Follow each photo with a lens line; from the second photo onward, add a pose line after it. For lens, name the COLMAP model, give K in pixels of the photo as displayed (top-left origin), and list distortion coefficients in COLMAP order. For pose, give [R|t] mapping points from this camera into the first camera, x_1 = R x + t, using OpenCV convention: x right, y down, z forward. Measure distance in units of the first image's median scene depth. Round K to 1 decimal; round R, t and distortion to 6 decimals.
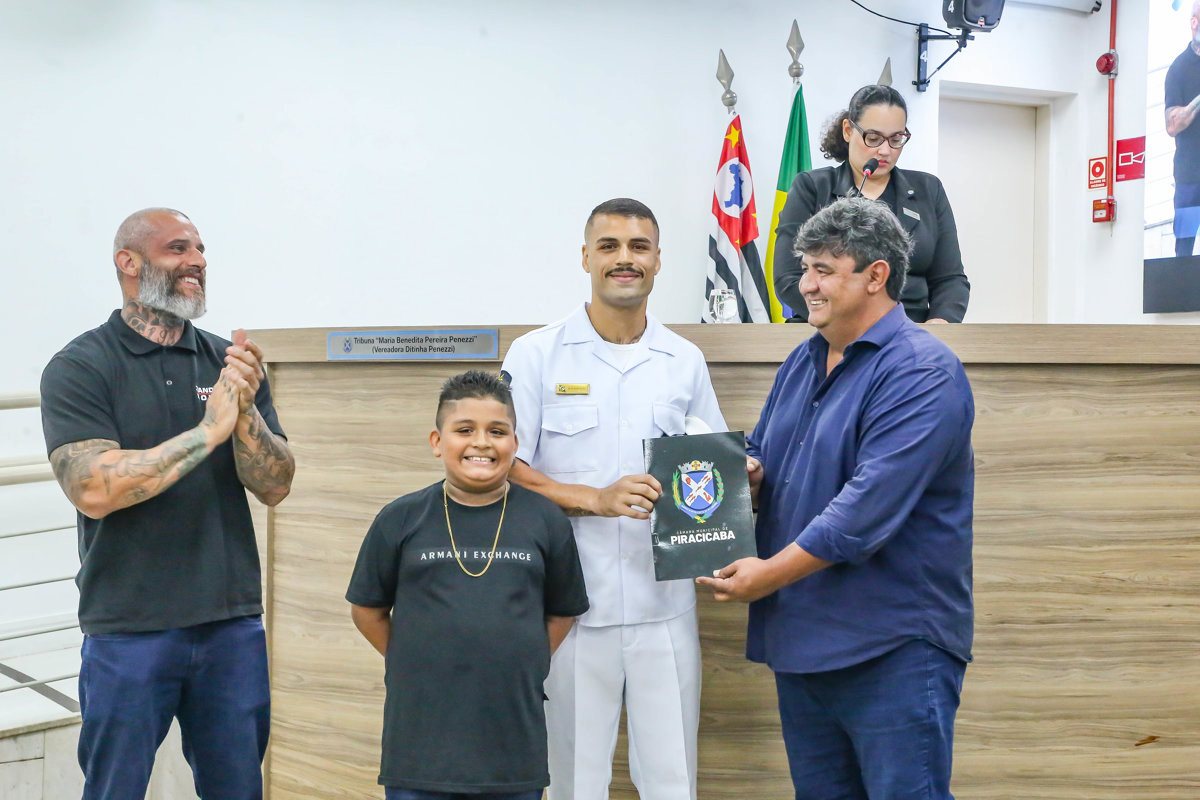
lens RADIAL K [[1853.4, 0, 600.0], [0, 1853.4, 400.0], [0, 0, 1]] dist [0.296441, 0.095627]
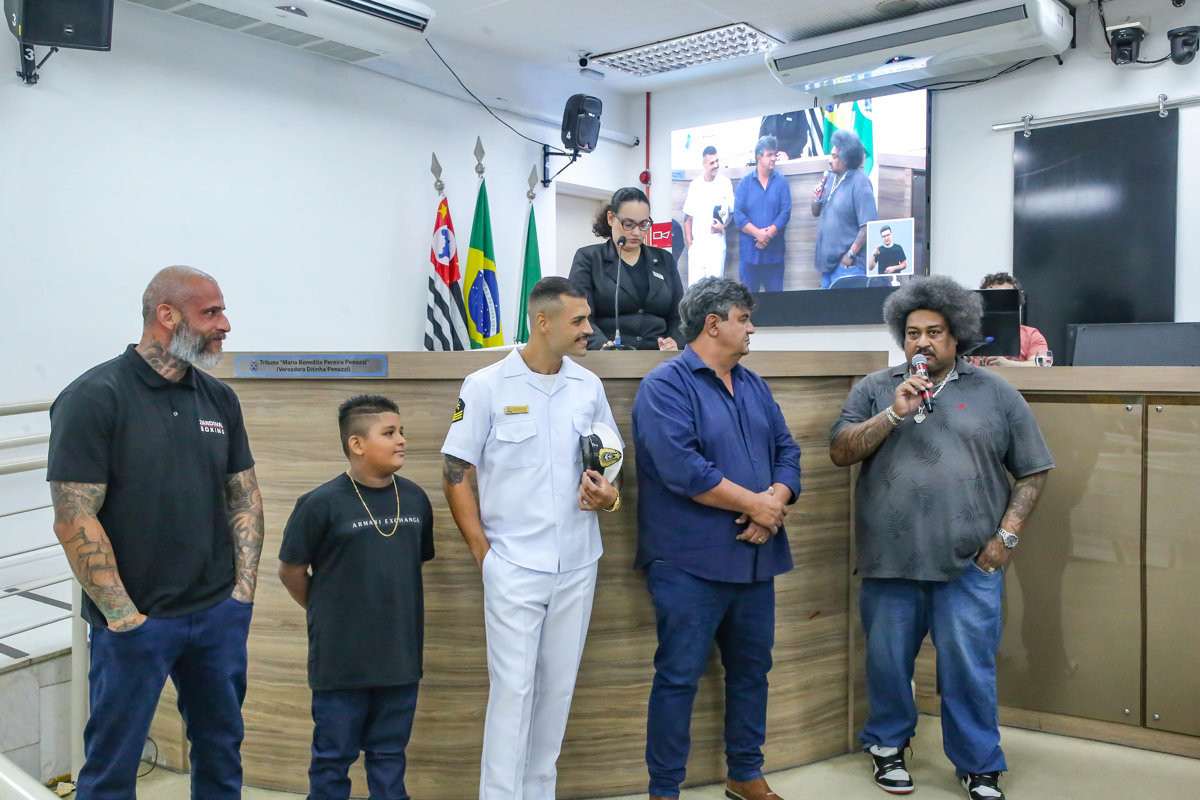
lens RADIAL K [[1104.9, 0, 600.0], [0, 1104.9, 400.0], [0, 0, 1]] dist [0.053388, 0.015845]
pose [[0.941845, -0.021537, 0.335356, -0.110503], [0.010606, 0.999352, 0.034393, -0.019385], [-0.335880, -0.028836, 0.941463, 0.121434]]
